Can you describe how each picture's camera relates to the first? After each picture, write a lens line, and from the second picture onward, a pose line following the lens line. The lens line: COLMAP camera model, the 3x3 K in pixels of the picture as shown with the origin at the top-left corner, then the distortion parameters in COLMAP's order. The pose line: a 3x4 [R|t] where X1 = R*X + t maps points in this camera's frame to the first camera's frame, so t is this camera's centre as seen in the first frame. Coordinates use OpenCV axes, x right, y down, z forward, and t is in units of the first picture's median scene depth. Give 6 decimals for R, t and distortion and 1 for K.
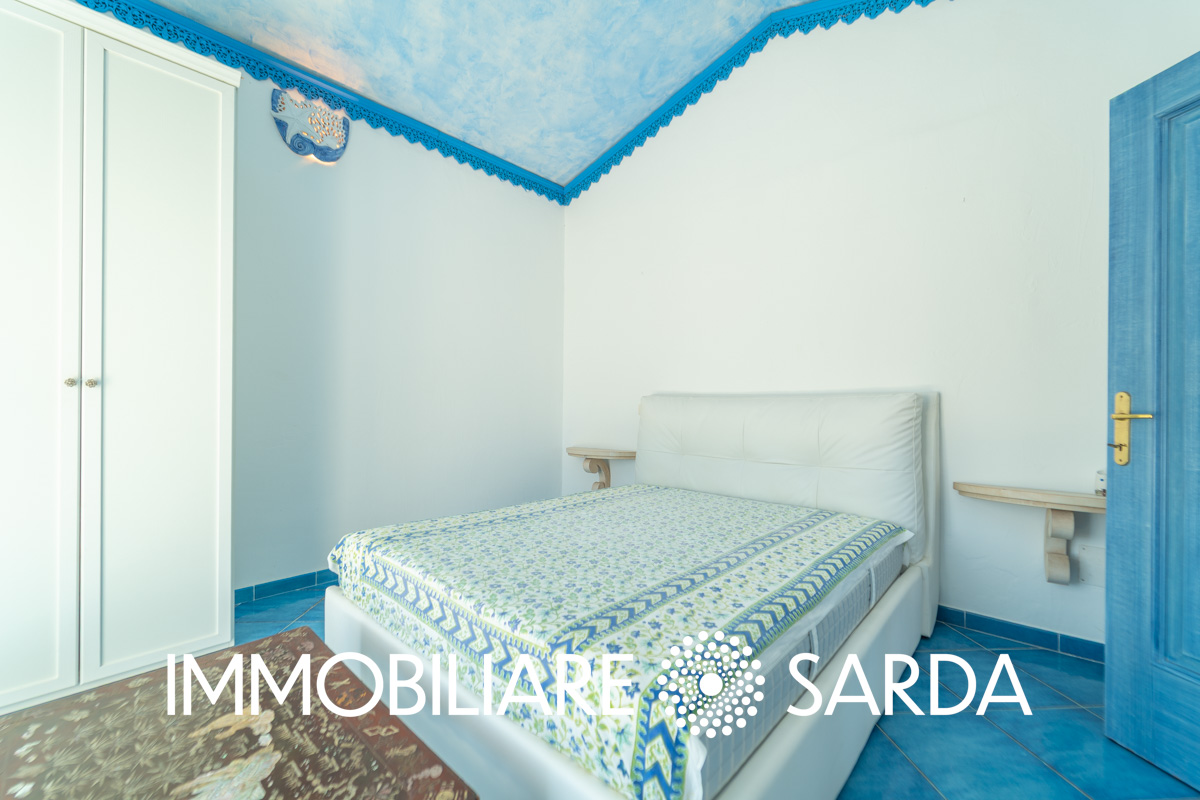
lens RADIAL K [[479.7, 0, 601.6], [0, 479.7, 401.0], [0, 0, 1]] dist [0.003492, -0.000755]
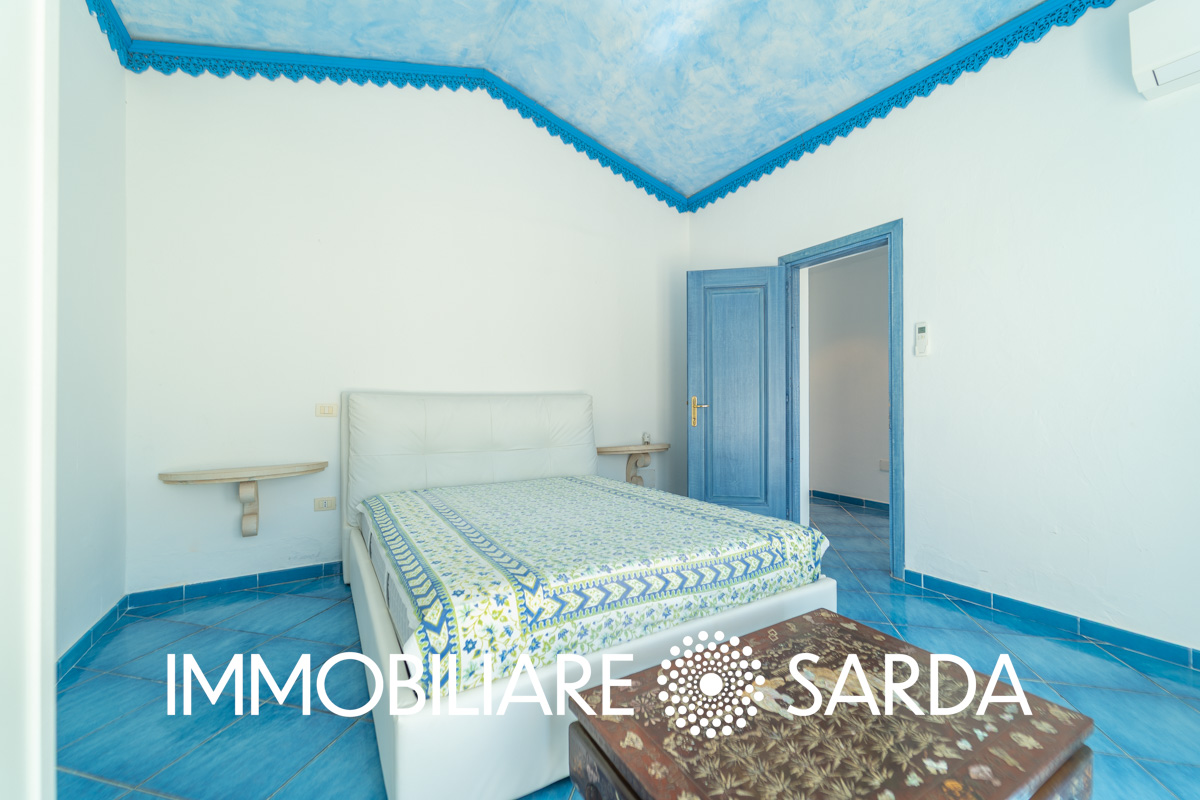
lens RADIAL K [[479.7, 0, 602.4], [0, 479.7, 400.9], [0, 0, 1]] dist [0.003492, -0.000755]
pose [[0.287442, -0.004929, 0.957785, -1.163168], [-0.003125, 0.999977, 0.006084, -0.005416], [-0.957793, -0.004742, 0.287420, 0.642569]]
